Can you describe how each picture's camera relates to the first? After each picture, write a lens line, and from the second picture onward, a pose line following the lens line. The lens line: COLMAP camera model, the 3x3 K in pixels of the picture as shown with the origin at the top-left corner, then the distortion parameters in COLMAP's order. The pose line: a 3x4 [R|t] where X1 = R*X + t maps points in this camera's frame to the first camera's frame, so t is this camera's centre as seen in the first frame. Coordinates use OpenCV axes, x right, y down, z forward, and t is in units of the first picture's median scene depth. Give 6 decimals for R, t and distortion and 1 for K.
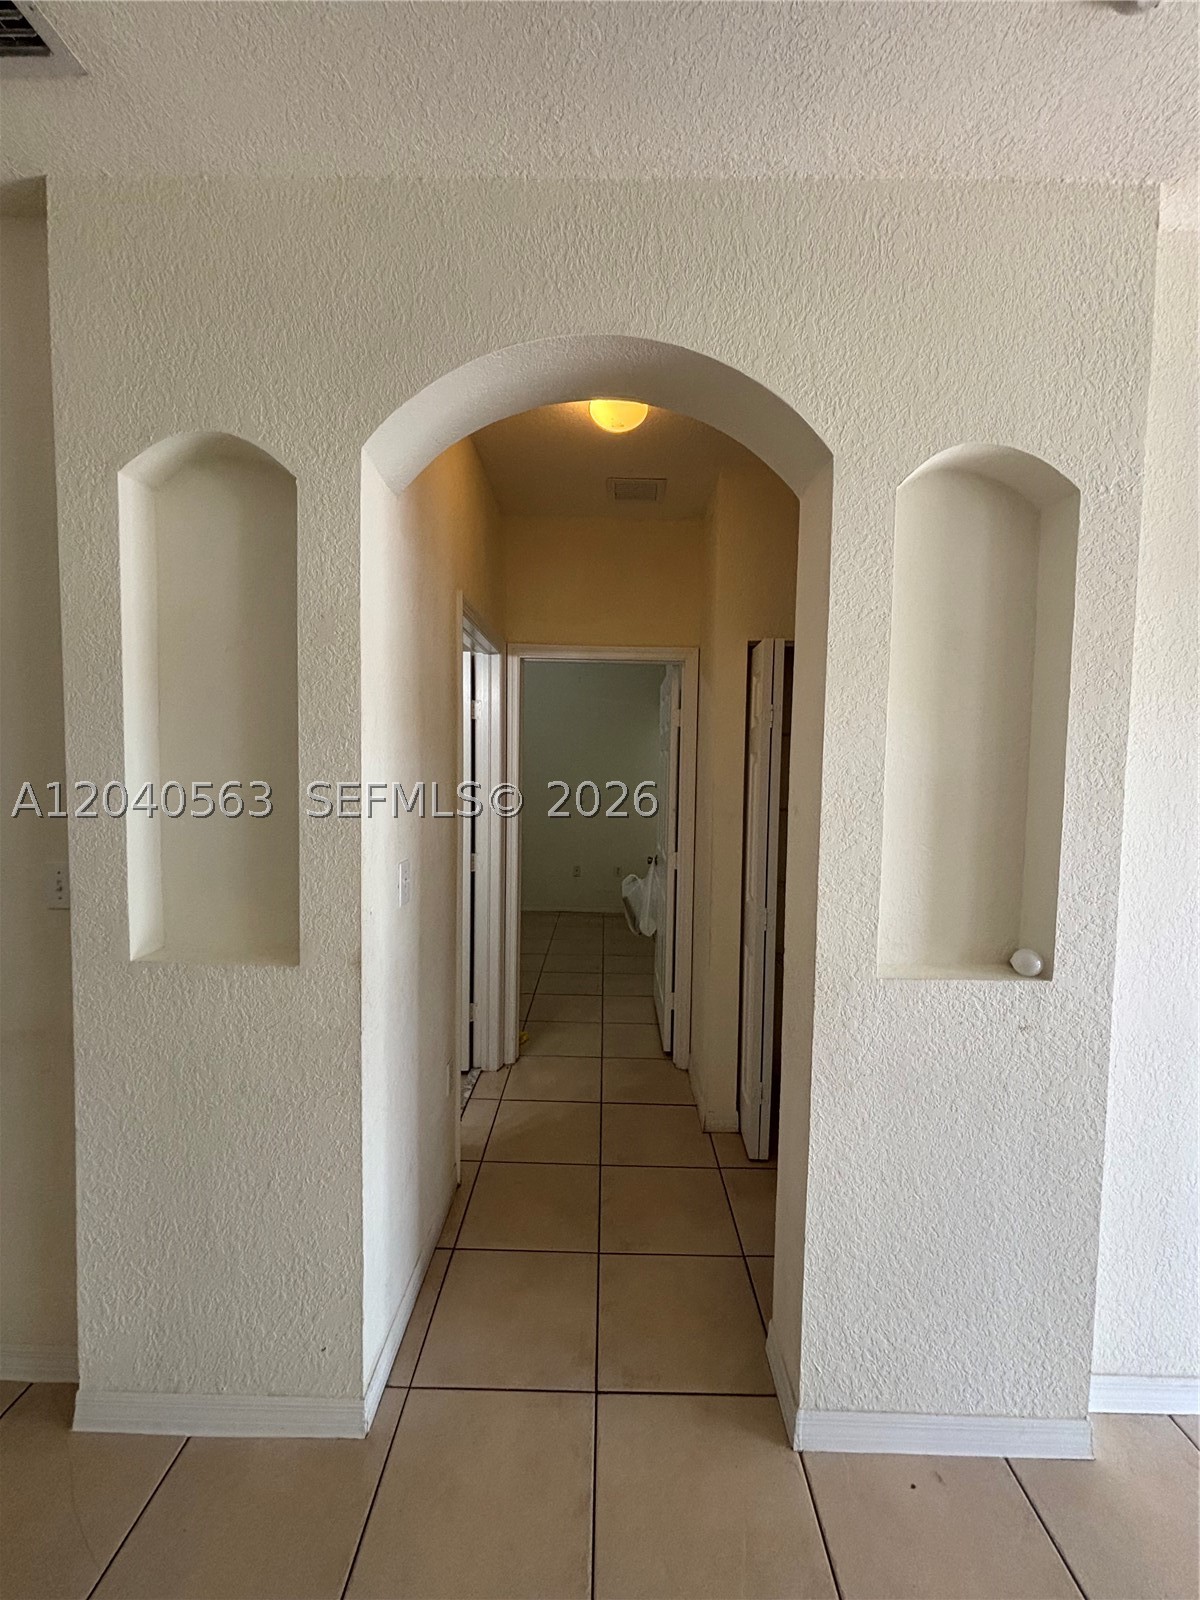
lens RADIAL K [[646.6, 0, 601.6], [0, 646.6, 799.3], [0, 0, 1]] dist [0.003986, -0.000275]
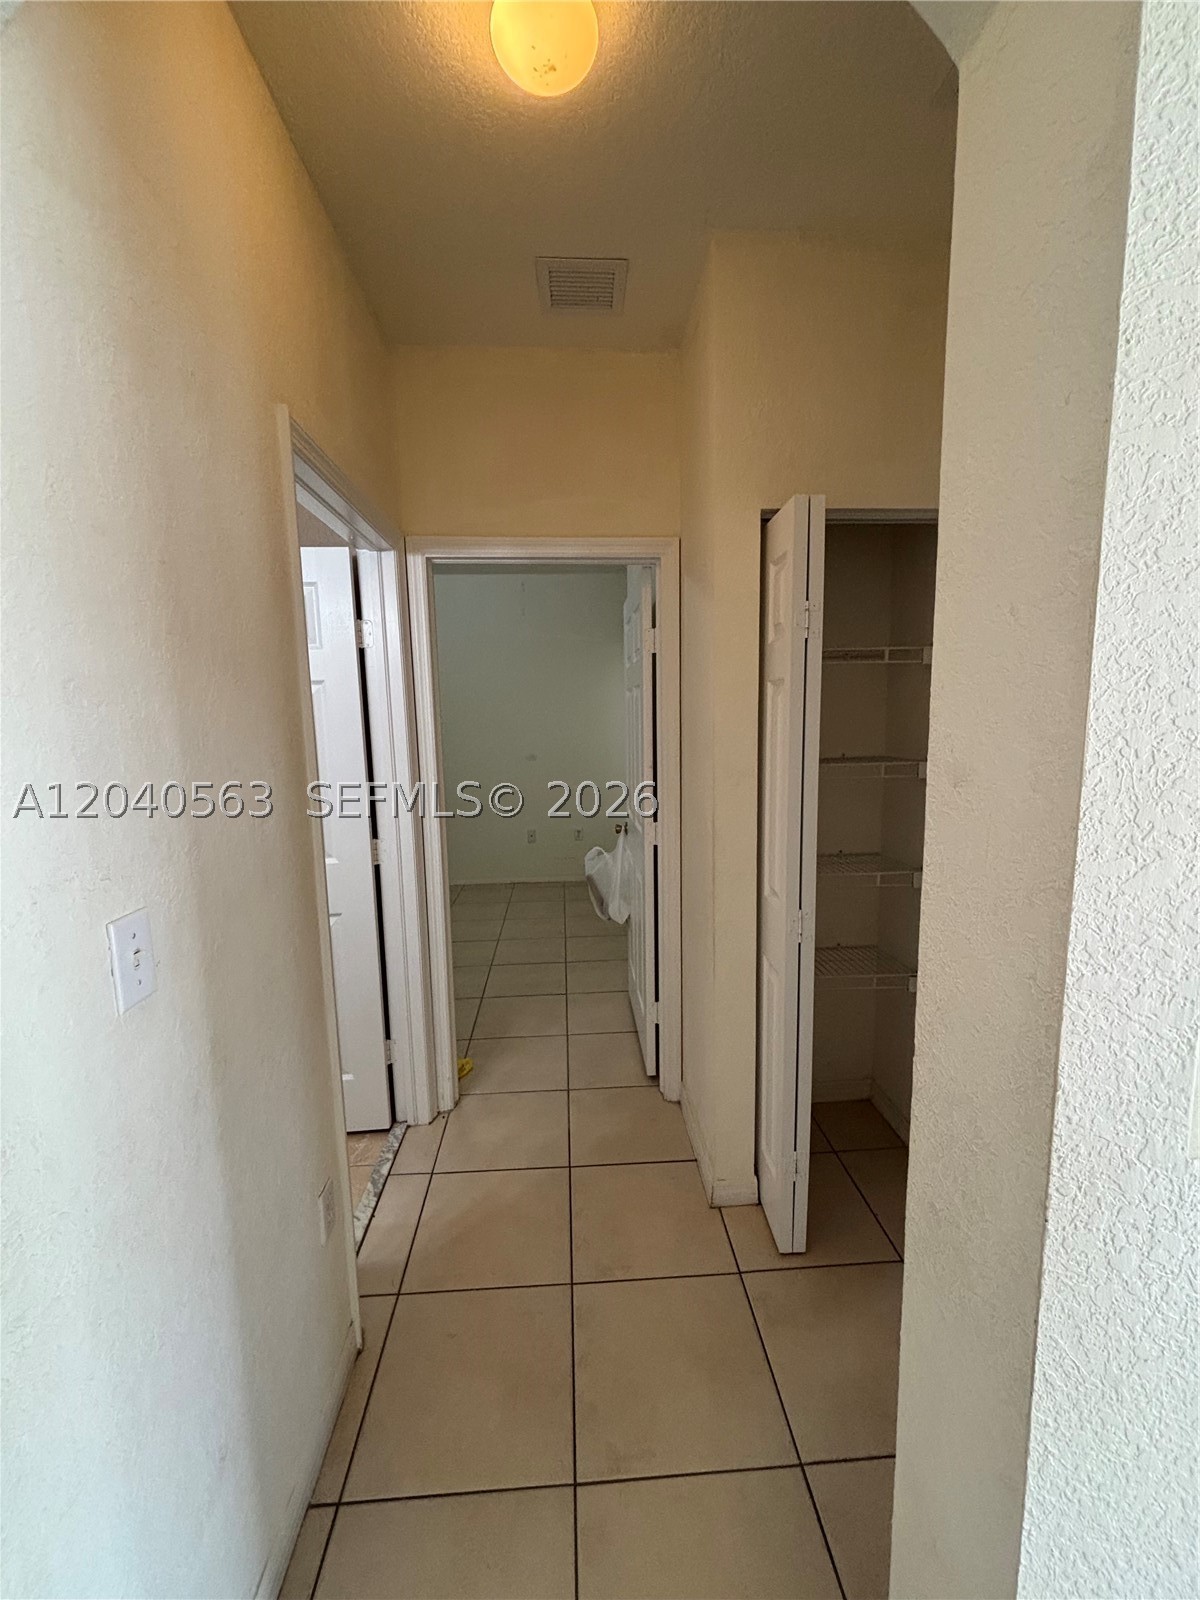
lens RADIAL K [[646.6, 0, 600.7], [0, 646.6, 792.0], [0, 0, 1]] dist [0.003986, -0.000275]
pose [[0.997096, -0.044156, 0.062048, 0.007618], [0.039934, 0.996906, 0.067704, -0.006791], [-0.064845, -0.065030, 0.995774, 0.278798]]
